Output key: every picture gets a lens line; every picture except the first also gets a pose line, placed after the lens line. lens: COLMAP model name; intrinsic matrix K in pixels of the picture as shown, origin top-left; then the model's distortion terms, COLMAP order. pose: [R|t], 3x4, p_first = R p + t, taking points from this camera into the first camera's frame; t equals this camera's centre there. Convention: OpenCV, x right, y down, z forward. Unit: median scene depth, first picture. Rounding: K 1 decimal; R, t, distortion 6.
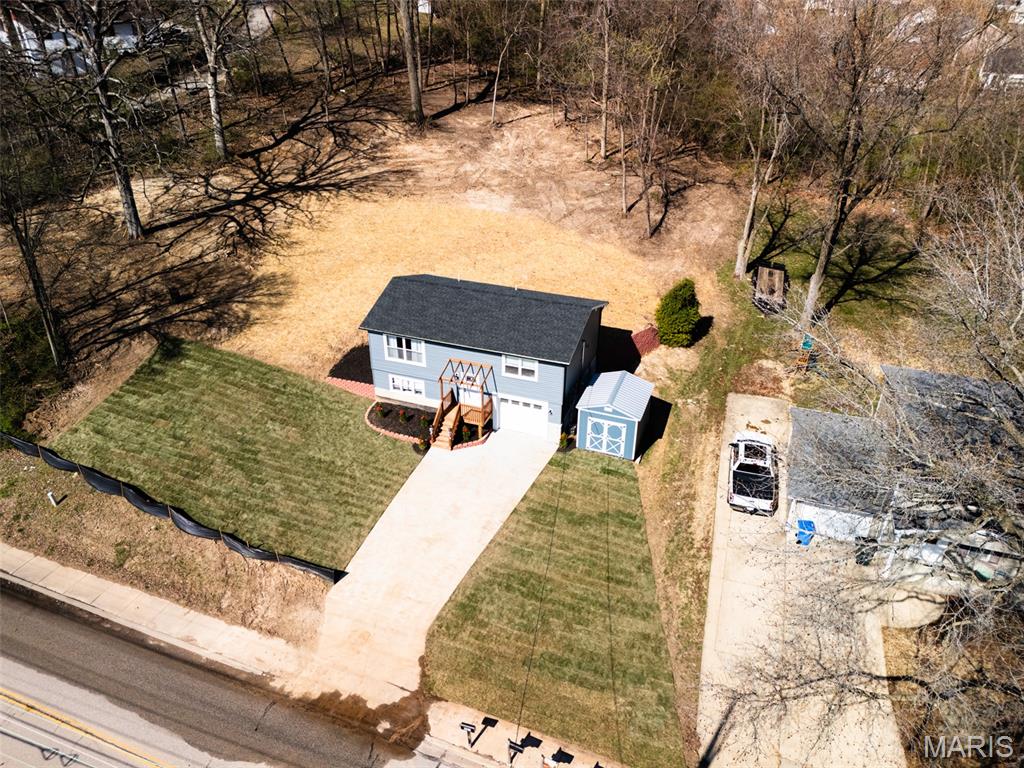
lens RADIAL K [[748.1, 0, 510.6], [0, 748.1, 383.6], [0, 0, 1]] dist [0.078502, -0.072972]
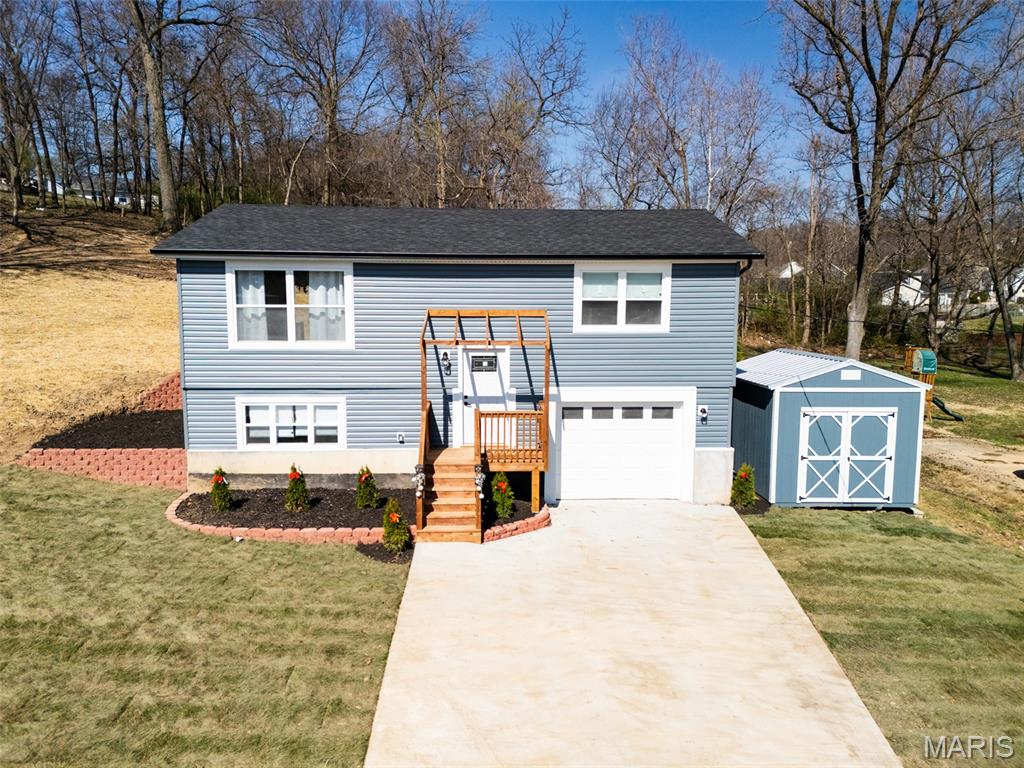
lens RADIAL K [[748.1, 0, 510.6], [0, 748.1, 383.6], [0, 0, 1]] dist [0.078502, -0.072972]
pose [[0.925261, -0.039803, 0.377236, -0.164984], [0.190360, 0.908913, -0.371000, 0.131382], [-0.328108, 0.415082, 0.848559, 0.599720]]
